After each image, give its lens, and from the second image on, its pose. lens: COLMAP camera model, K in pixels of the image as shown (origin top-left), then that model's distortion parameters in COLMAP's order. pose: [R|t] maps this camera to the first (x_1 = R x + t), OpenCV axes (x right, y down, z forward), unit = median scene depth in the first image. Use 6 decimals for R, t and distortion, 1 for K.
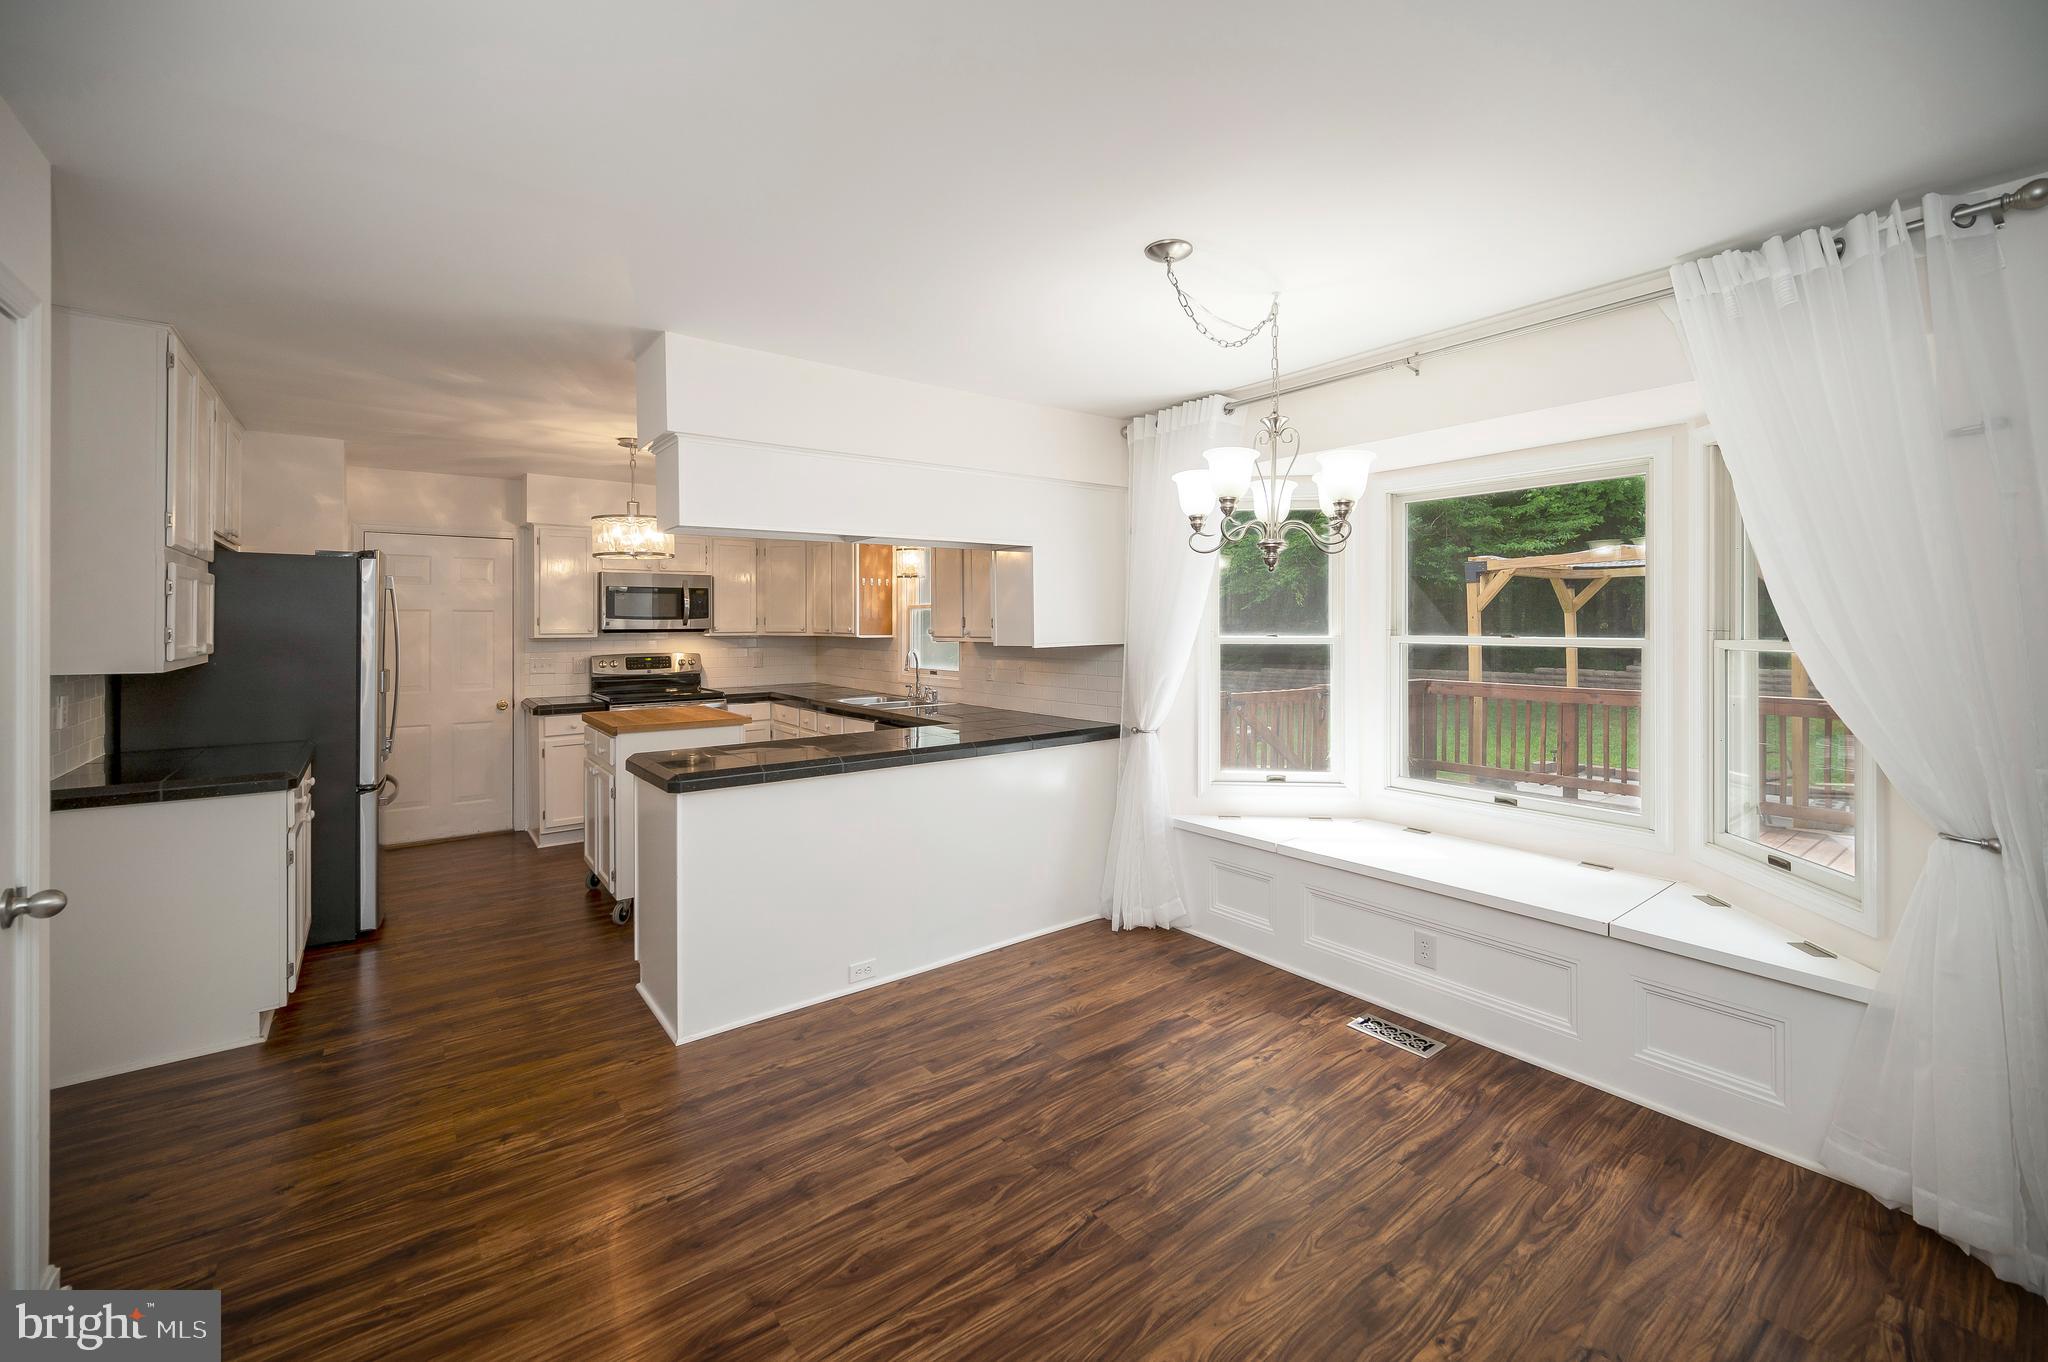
lens RADIAL K [[843.1, 0, 1004.8], [0, 843.1, 599.1], [0, 0, 1]] dist [0.002846, 0.000798]
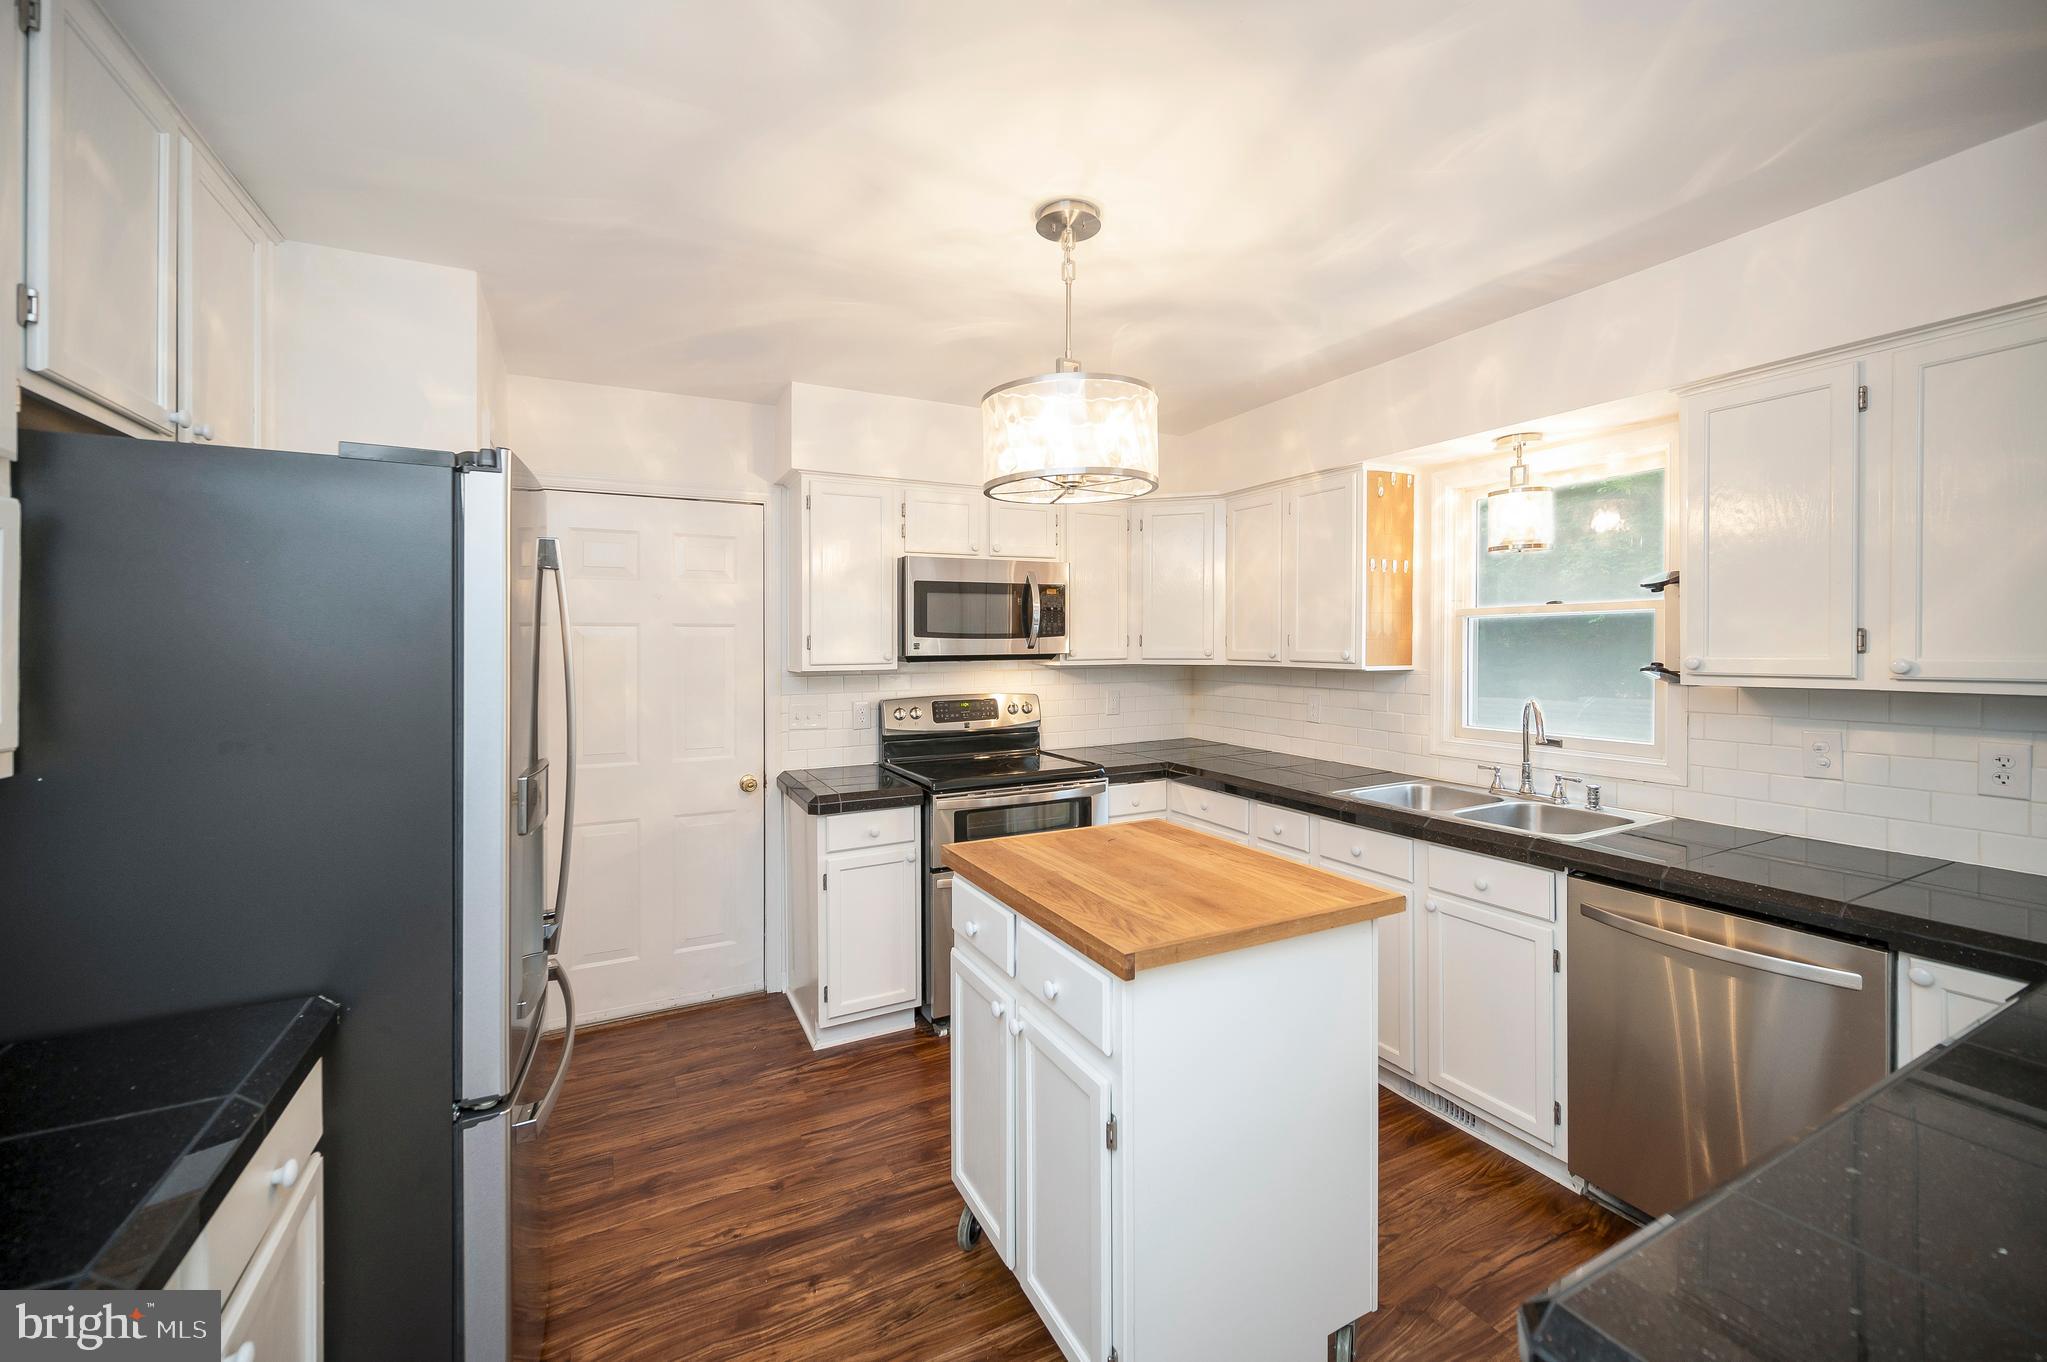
lens RADIAL K [[842.7, 0, 1017.5], [0, 842.7, 602.1], [0, 0, 1]] dist [0.002846, 0.000798]
pose [[0.985232, -0.011689, -0.170826, -0.432747], [0.008354, 0.999760, -0.020230, 0.016175], [0.171022, 0.018504, 0.985093, 0.631759]]
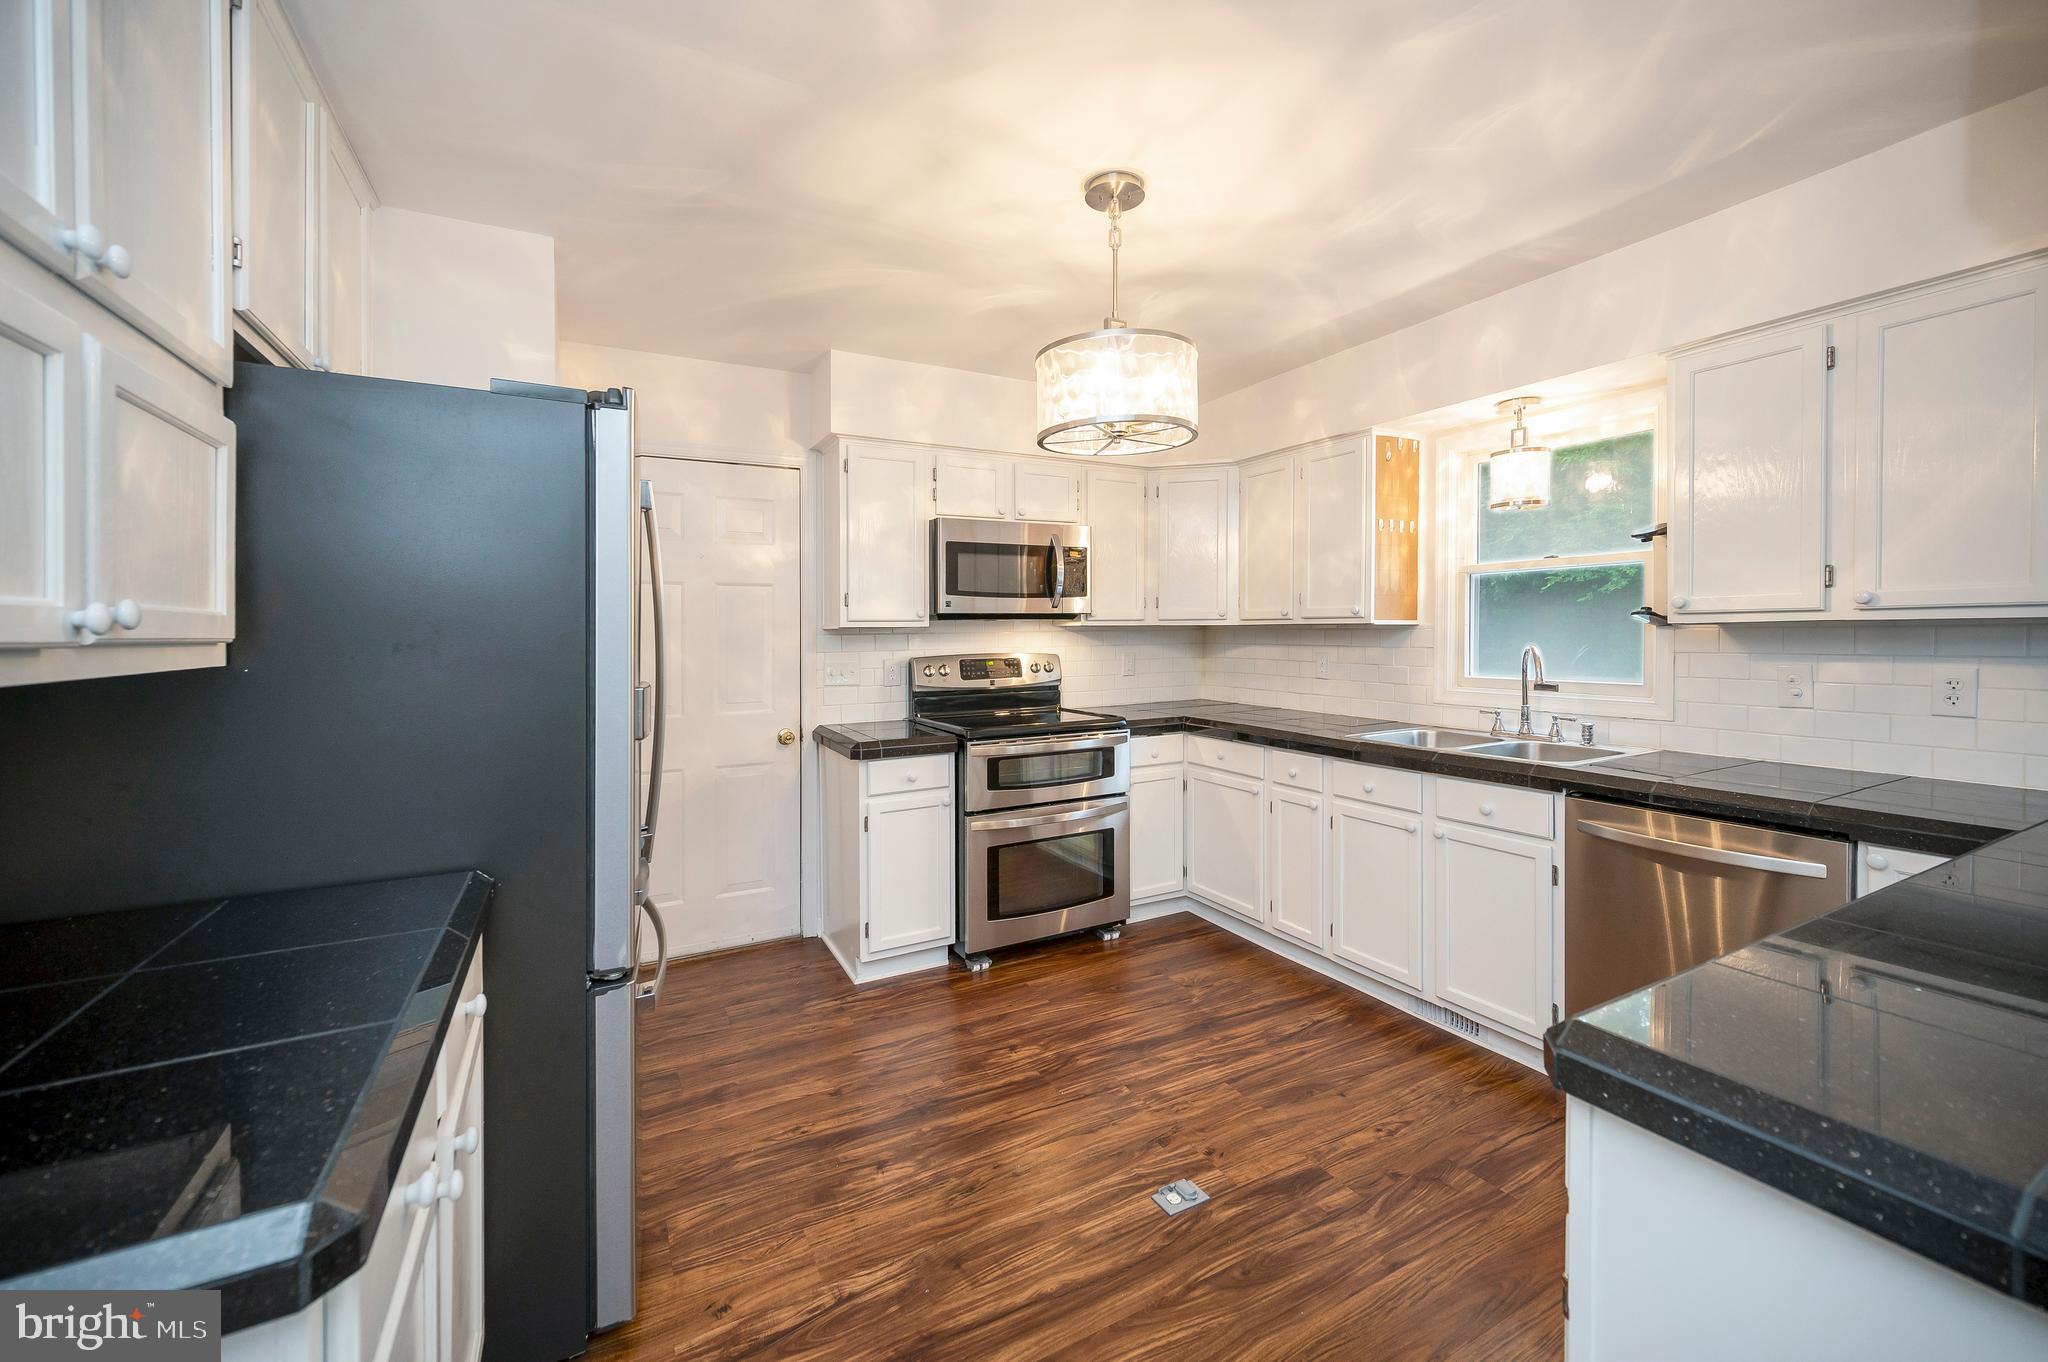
lens RADIAL K [[843.1, 0, 1024.6], [0, 843.1, 594.0], [0, 0, 1]] dist [0.002846, 0.000798]
pose [[0.987834, -0.011944, -0.155050, -0.459402], [0.009953, 0.999858, -0.013613, 0.044186], [0.155191, 0.011904, 0.987813, 0.585378]]
